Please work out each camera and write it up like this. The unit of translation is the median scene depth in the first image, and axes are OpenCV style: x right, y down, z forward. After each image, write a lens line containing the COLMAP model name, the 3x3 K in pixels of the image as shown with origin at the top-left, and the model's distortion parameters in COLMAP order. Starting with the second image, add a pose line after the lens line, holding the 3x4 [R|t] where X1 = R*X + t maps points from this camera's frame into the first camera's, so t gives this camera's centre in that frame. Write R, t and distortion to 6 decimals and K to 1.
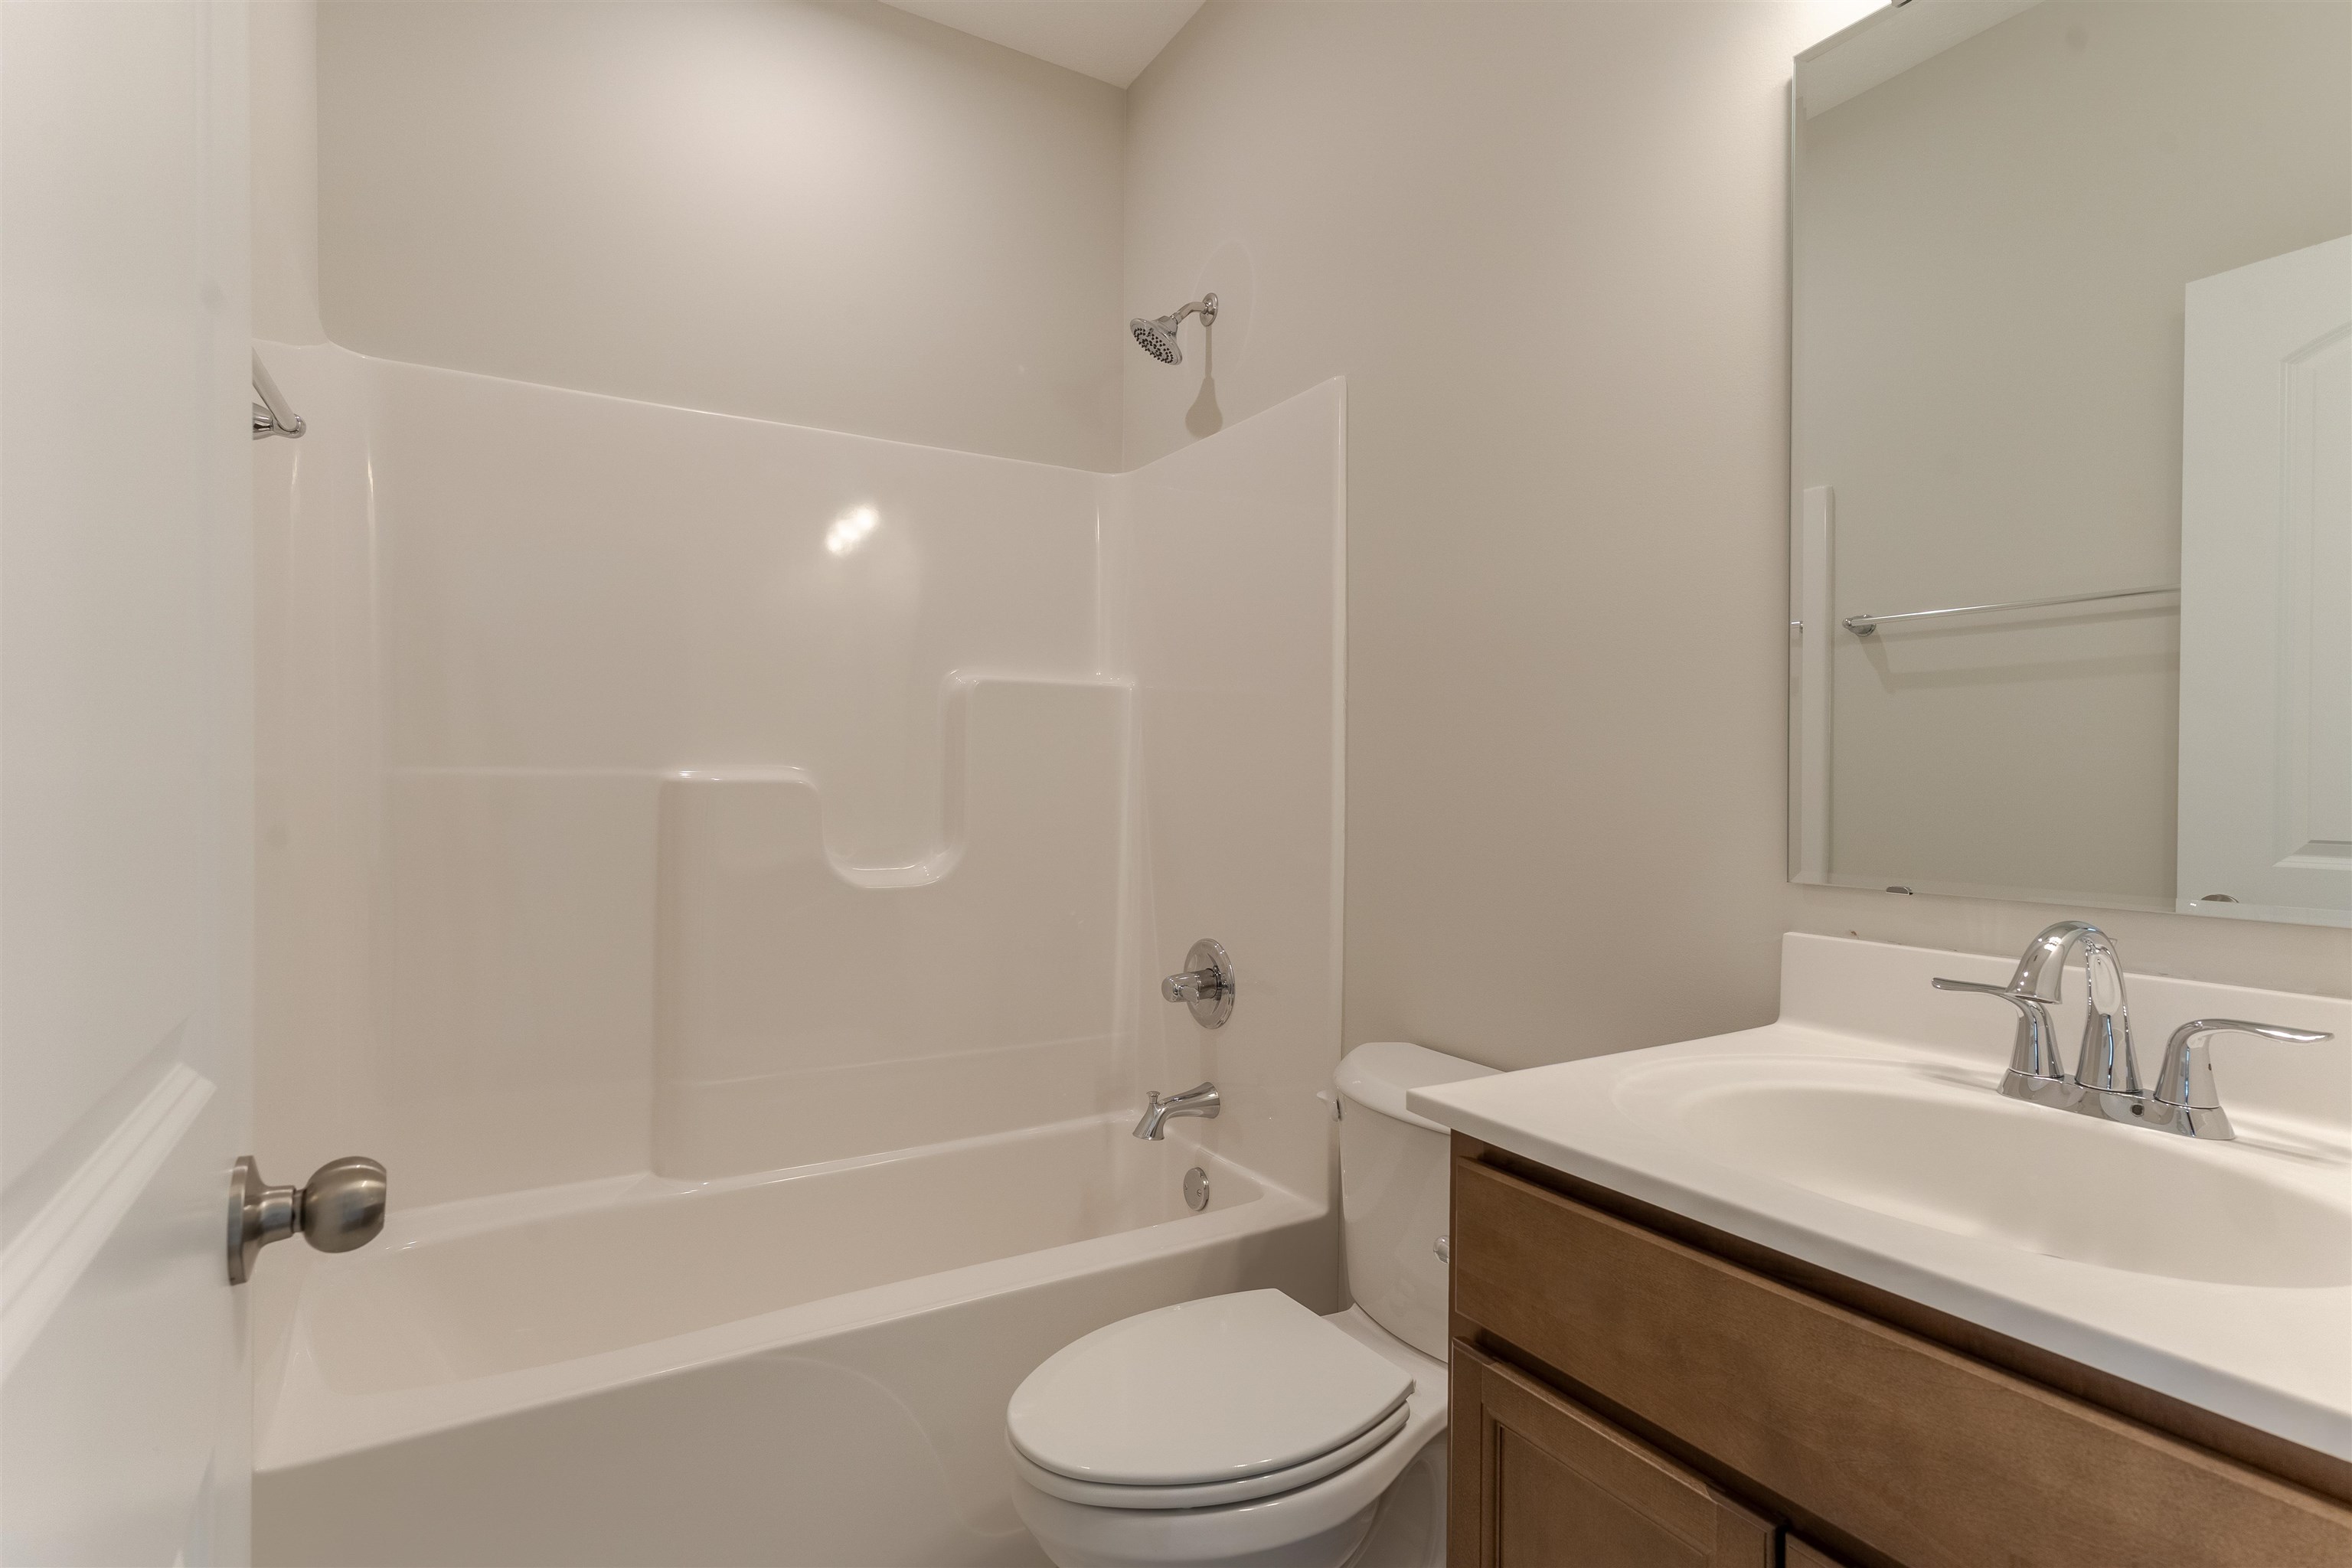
lens RADIAL K [[1132.3, 0, 1173.3], [0, 1132.3, 781.4], [0, 0, 1]] dist [0.002781, 0.000367]
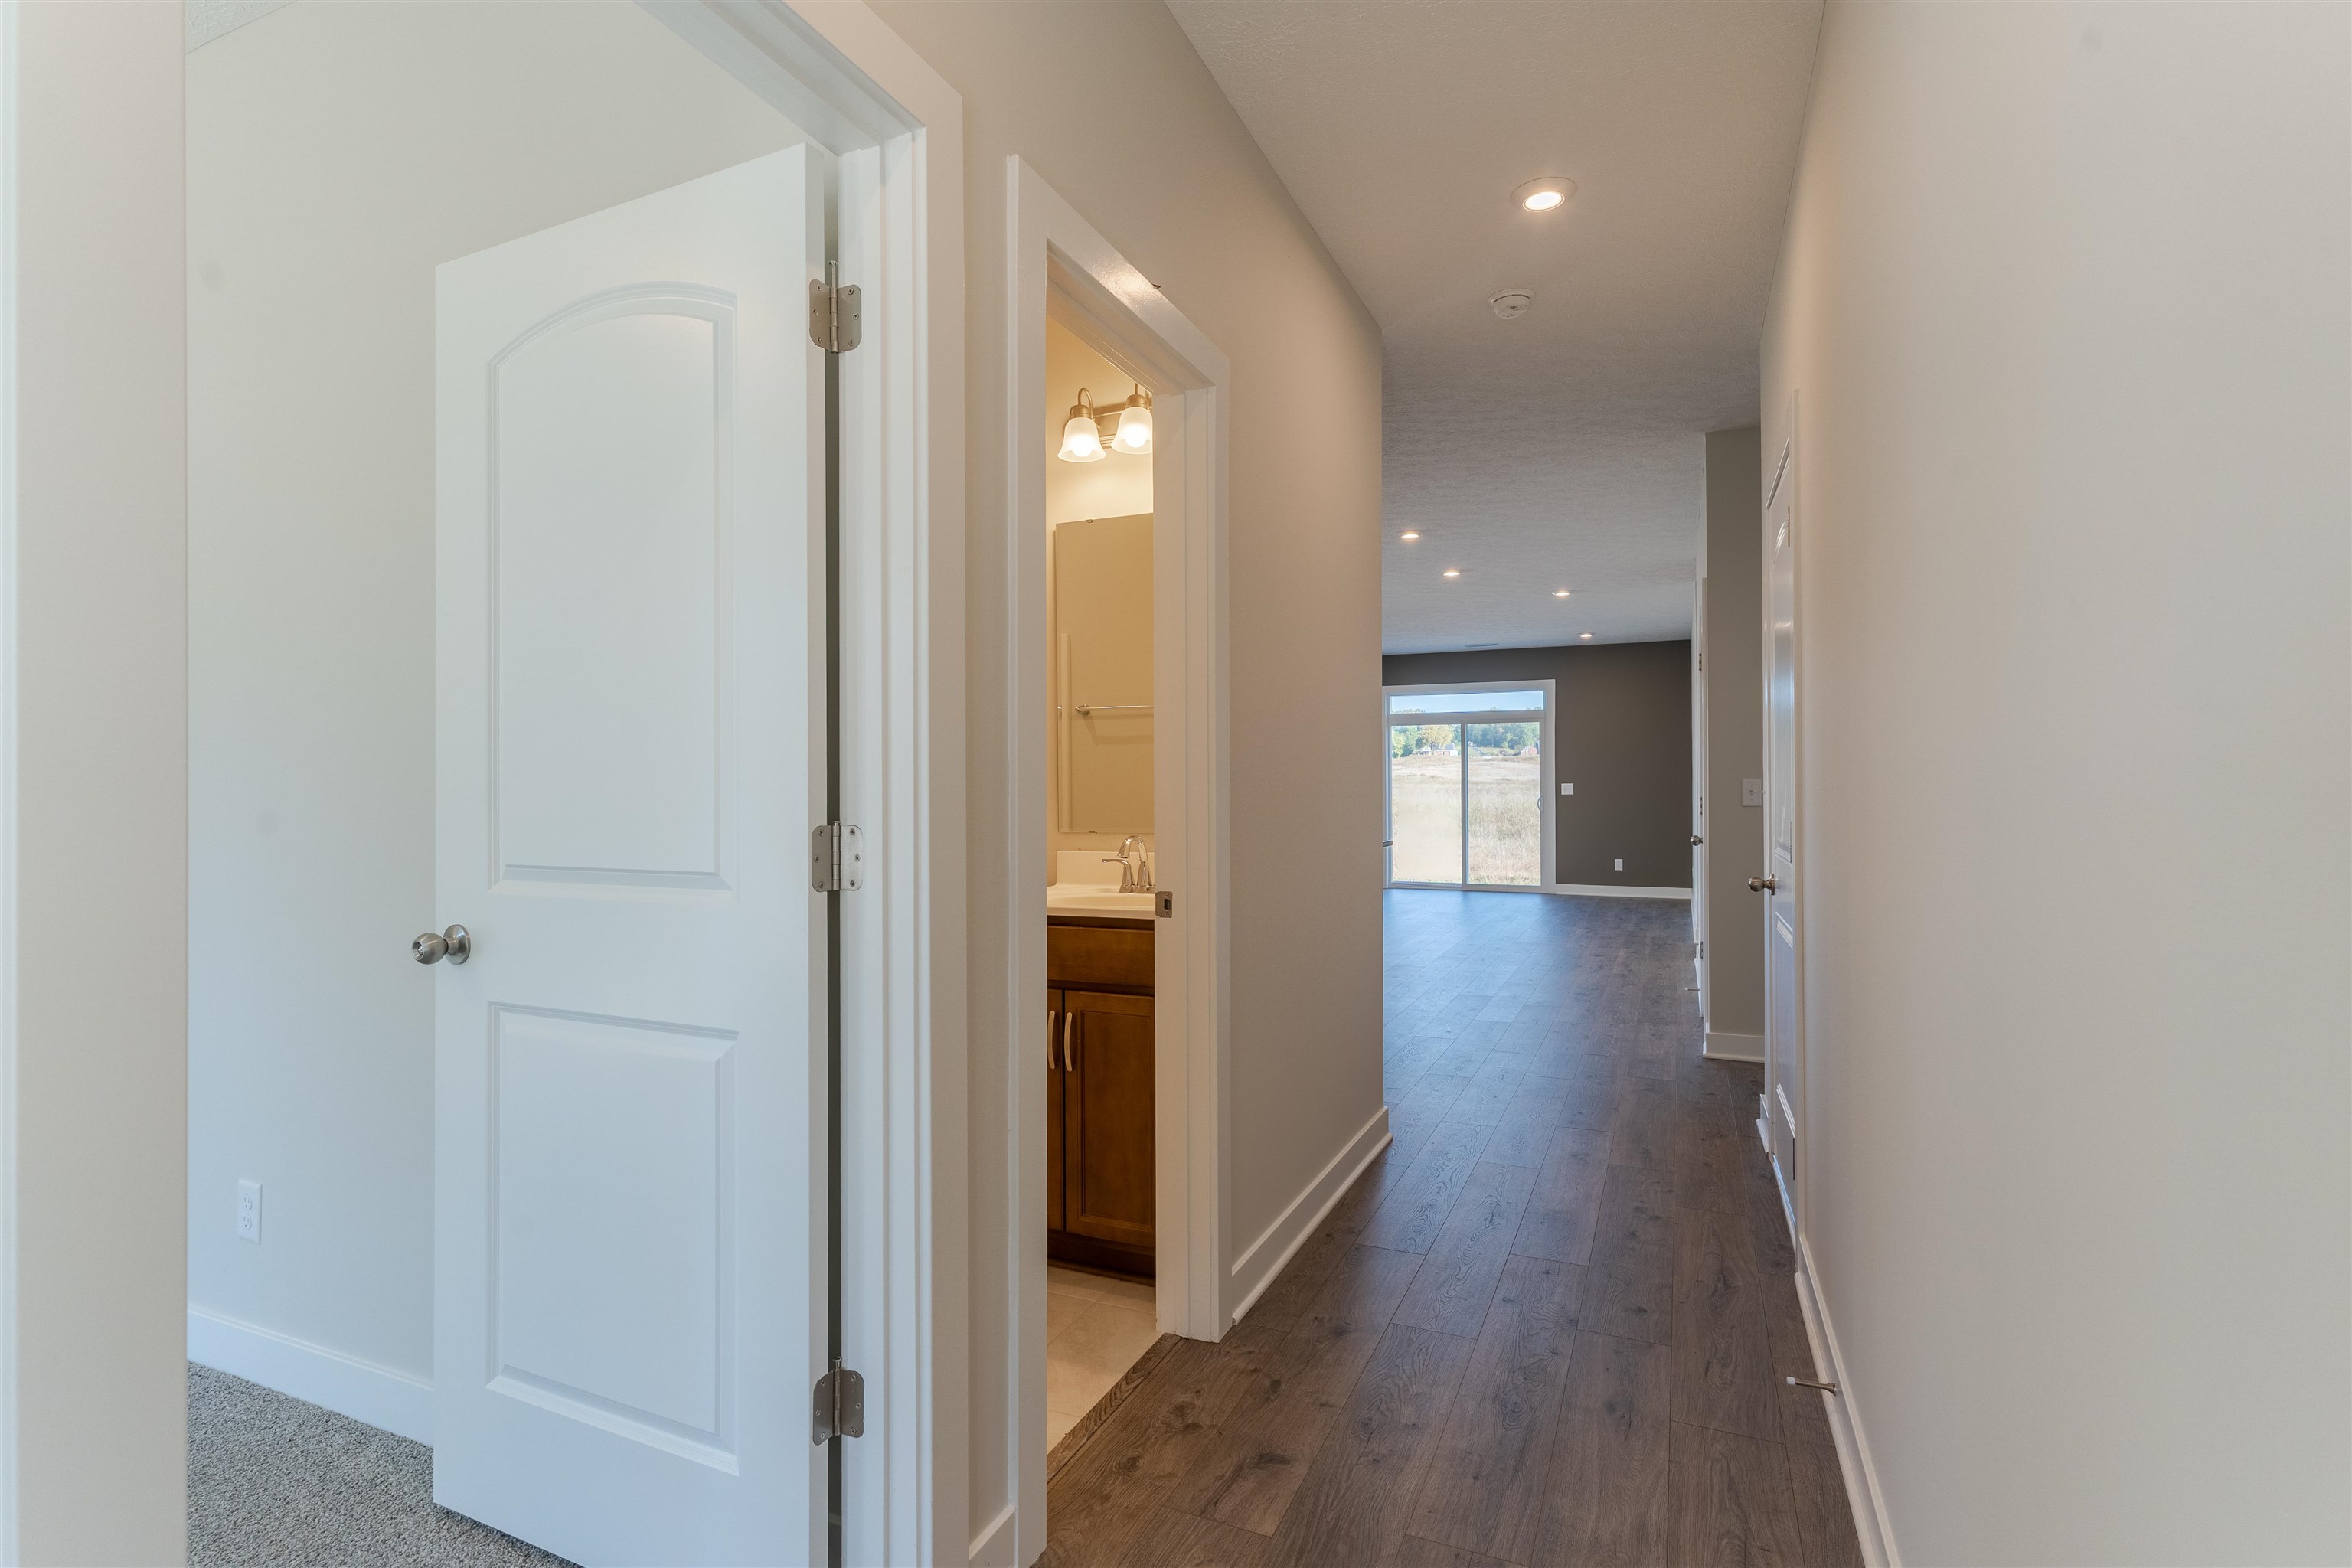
lens RADIAL K [[1132.3, 0, 1169.4], [0, 1132.3, 785.3], [0, 0, 1]] dist [0.002781, 0.000367]
pose [[0.815998, -0.000965, 0.578054, -0.382341], [0.003881, 0.999985, -0.003809, -0.004871], [-0.578042, 0.005352, 0.815990, -0.646351]]
